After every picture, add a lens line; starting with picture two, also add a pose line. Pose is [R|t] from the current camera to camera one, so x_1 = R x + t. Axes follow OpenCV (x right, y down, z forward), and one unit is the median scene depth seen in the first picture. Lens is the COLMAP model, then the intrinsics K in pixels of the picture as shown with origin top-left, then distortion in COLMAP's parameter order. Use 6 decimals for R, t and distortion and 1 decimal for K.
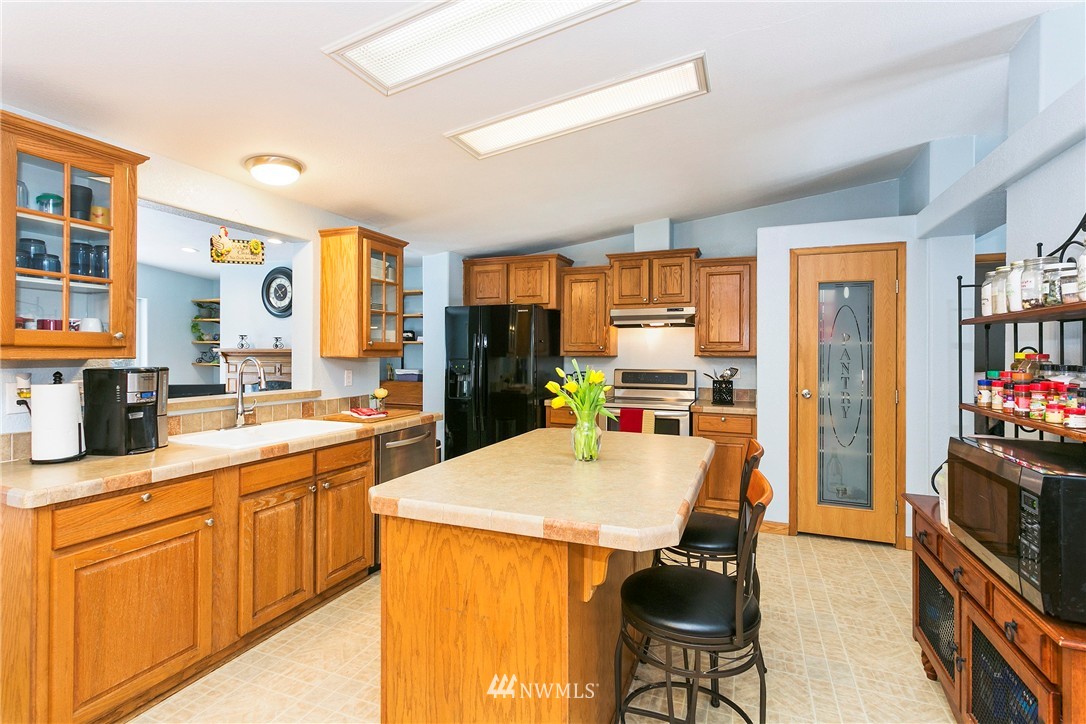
lens RADIAL K [[522.6, 0, 539.0], [0, 522.6, 351.7], [0, 0, 1]] dist [0.001367, 0.000776]
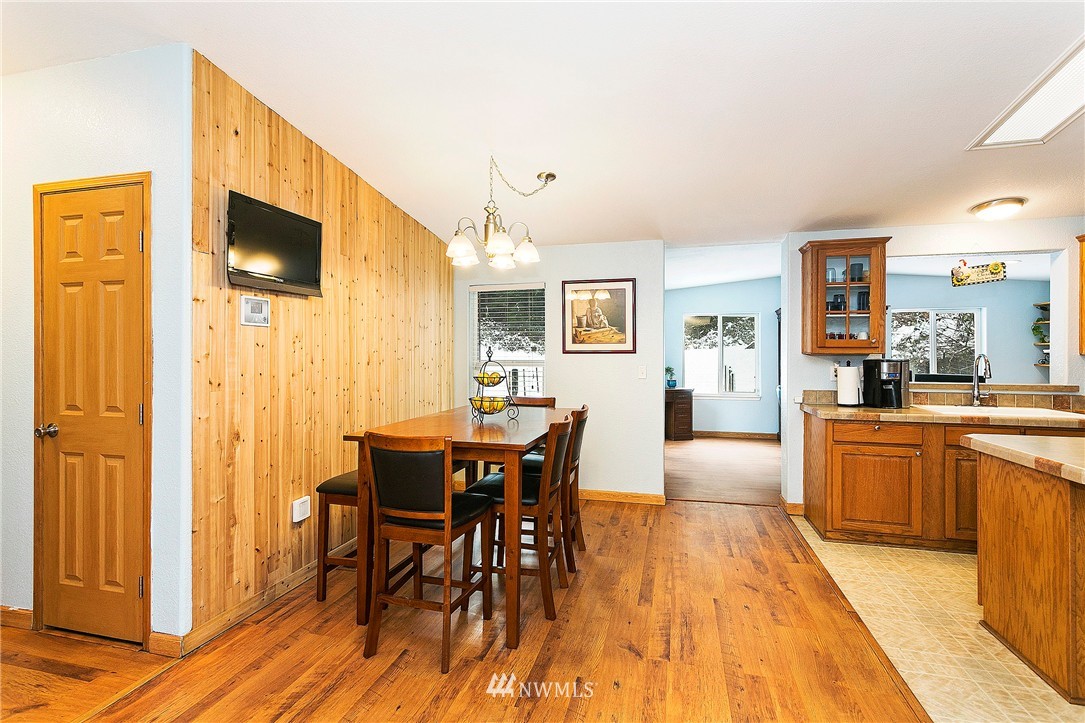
lens RADIAL K [[522.1, 0, 538.5], [0, 522.1, 351.3], [0, 0, 1]] dist [0.001367, 0.000776]
pose [[0.123152, -0.009858, -0.992339, 0.822147], [-0.000915, 0.999949, -0.010047, 0.023210], [0.992387, 0.002145, 0.123137, -0.367517]]
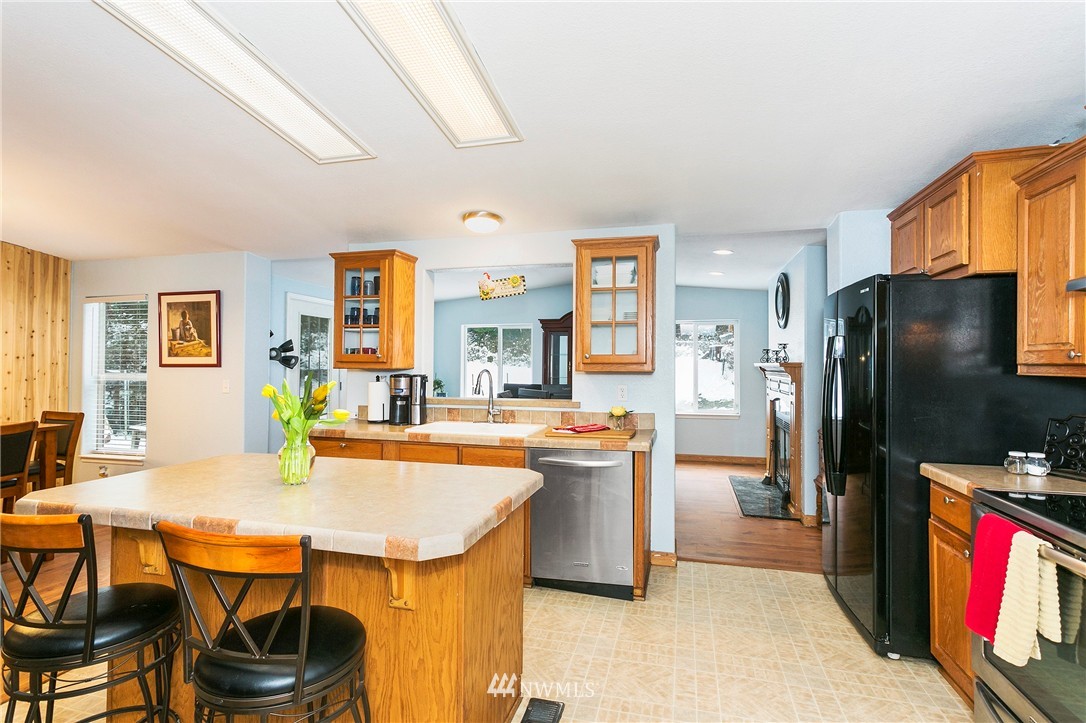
lens RADIAL K [[543.0, 0, 543.0], [0, 543.0, 361.5], [0, 0, 1]] dist [-0.002816, -0.000497]
pose [[0.120460, -0.008976, -0.992678, 1.054728], [-0.003961, 0.999947, -0.009522, 0.003385], [0.992710, 0.005079, 0.120418, 1.284250]]
